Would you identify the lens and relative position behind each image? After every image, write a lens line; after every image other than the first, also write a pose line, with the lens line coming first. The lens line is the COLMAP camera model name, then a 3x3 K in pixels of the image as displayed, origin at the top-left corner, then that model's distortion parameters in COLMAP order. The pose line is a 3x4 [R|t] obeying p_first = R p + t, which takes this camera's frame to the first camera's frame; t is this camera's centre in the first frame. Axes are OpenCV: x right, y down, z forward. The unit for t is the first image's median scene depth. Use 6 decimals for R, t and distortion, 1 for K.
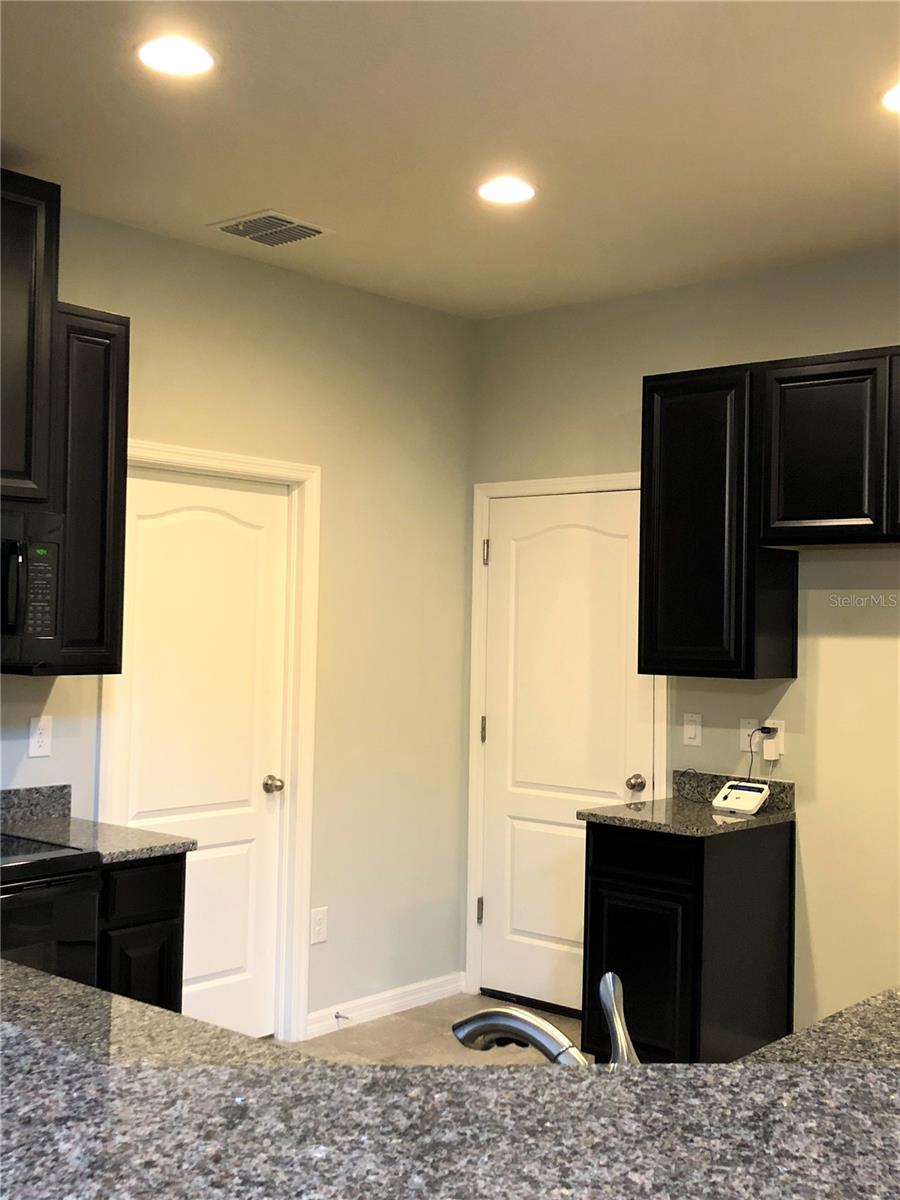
lens RADIAL K [[1395.2, 0, 454.9], [0, 1395.2, 596.5], [0, 0, 1]] dist [0.030415, 0.000000]
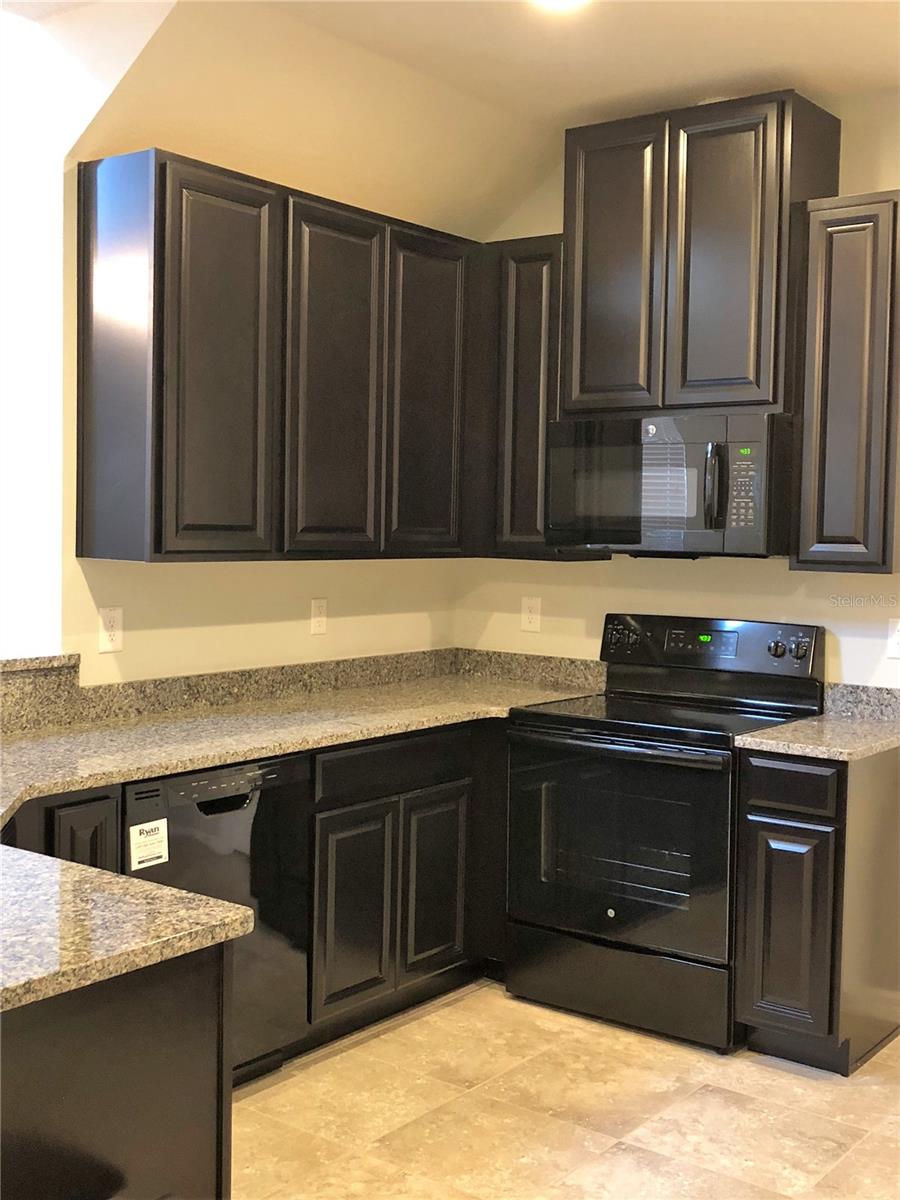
lens RADIAL K [[1395.2, 0, 449.9], [0, 1395.2, 598.1], [0, 0, 1]] dist [0.030415, 0.000000]
pose [[0.075053, 0.031141, -0.996693, 1.023931], [0.000681, 0.999510, 0.031280, 0.063168], [0.997179, -0.003027, 0.074995, 0.944185]]
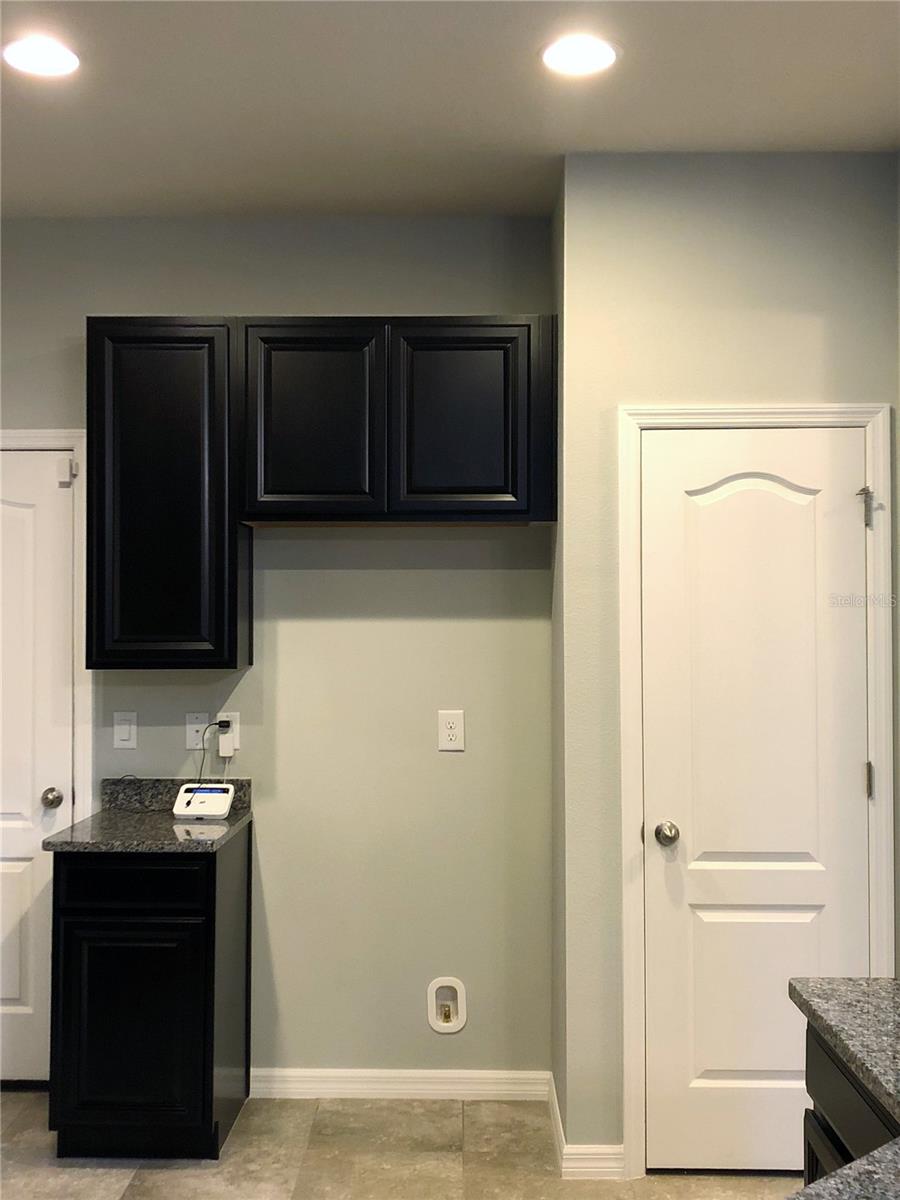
lens RADIAL K [[1395.2, 0, 452.7], [0, 1395.2, 605.4], [0, 0, 1]] dist [0.030415, 0.000000]
pose [[0.758370, -0.020883, 0.651490, -0.252031], [0.005197, 0.999649, 0.025993, -0.004641], [-0.651804, -0.016327, 0.758212, 0.212012]]
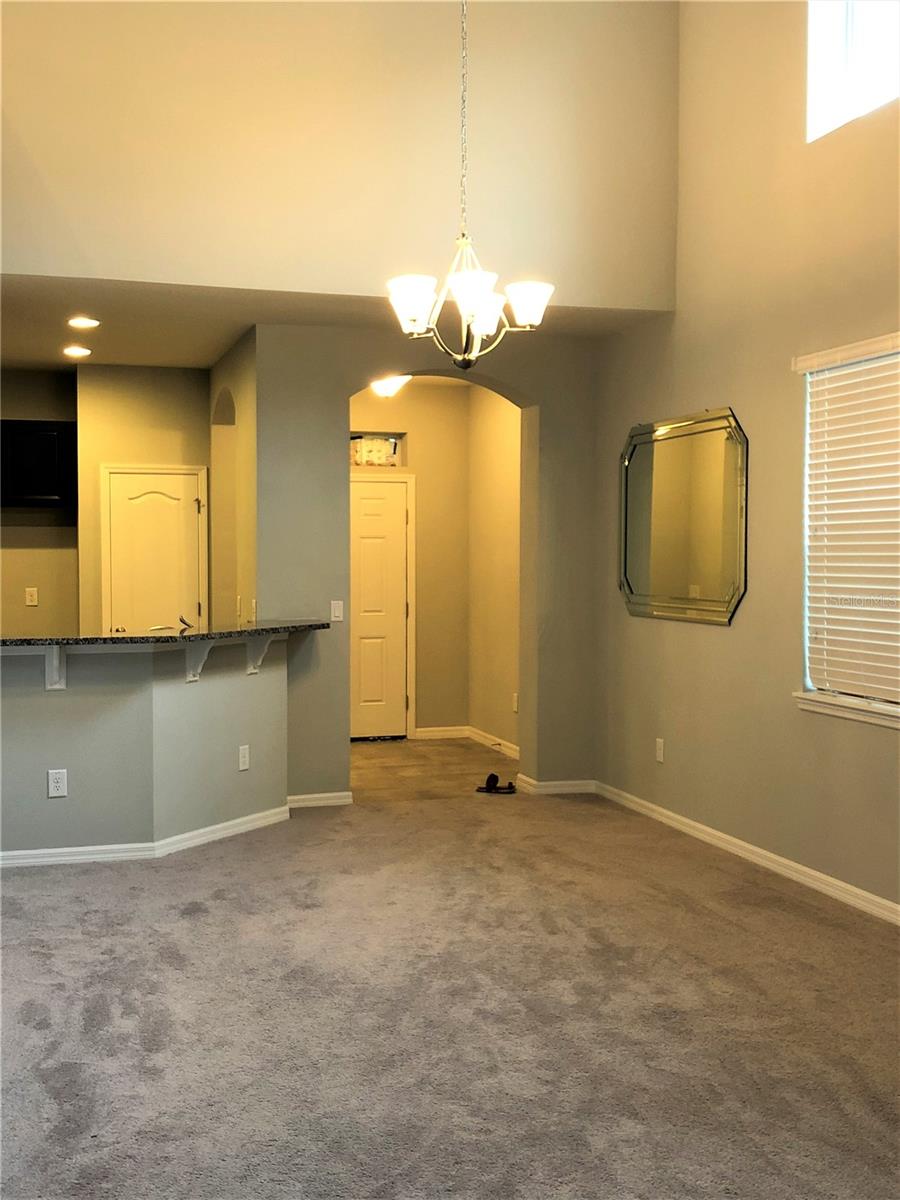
lens RADIAL K [[1395.2, 0, 456.8], [0, 1395.2, 602.5], [0, 0, 1]] dist [0.030415, 0.000000]
pose [[0.527361, -0.065635, 0.847102, -0.731589], [-0.005680, 0.996717, 0.080764, -0.037978], [-0.849622, -0.047403, 0.525257, -0.325576]]
